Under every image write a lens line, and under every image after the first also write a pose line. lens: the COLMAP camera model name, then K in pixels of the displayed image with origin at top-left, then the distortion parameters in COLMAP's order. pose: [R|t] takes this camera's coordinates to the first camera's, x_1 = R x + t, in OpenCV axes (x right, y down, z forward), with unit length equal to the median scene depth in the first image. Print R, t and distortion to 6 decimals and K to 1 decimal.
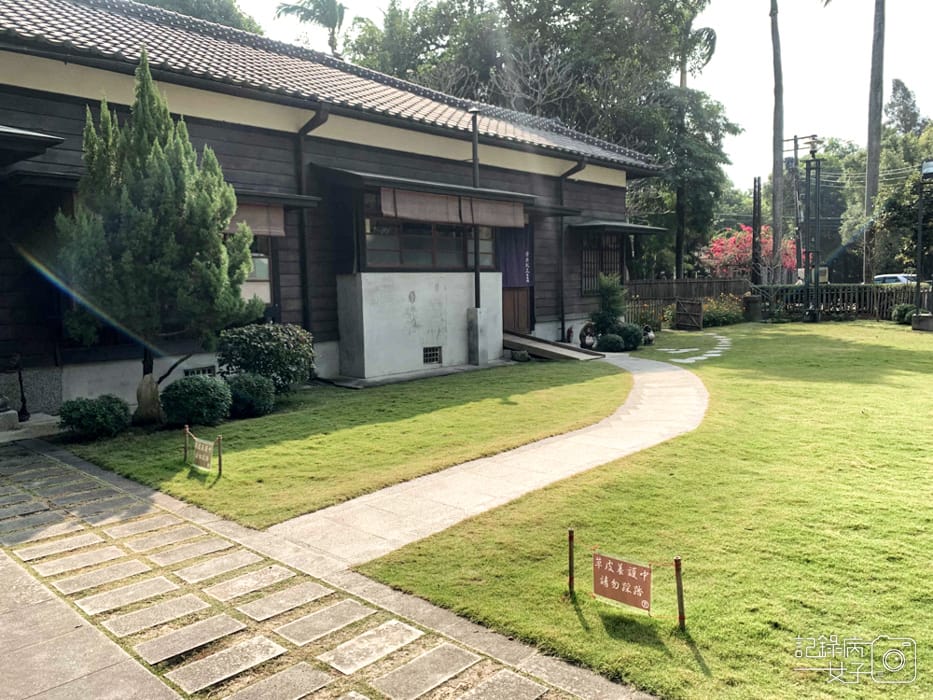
lens RADIAL K [[730.1, 0, 466.5], [0, 730.1, 350.0], [0, 0, 1]] dist [0.082477, -0.175203]
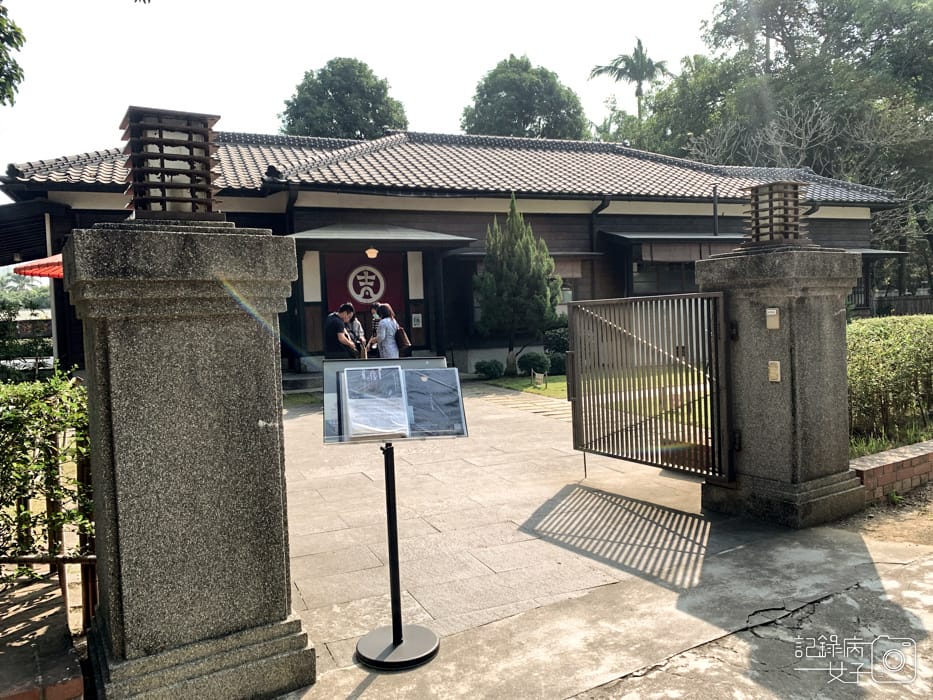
lens RADIAL K [[730.1, 0, 466.5], [0, 730.1, 350.0], [0, 0, 1]] dist [0.082477, -0.175203]
pose [[0.912546, 0.006625, -0.408921, 0.243470], [-0.017895, 0.999558, -0.023741, 0.069250], [0.408583, 0.028982, 0.912261, -0.776941]]
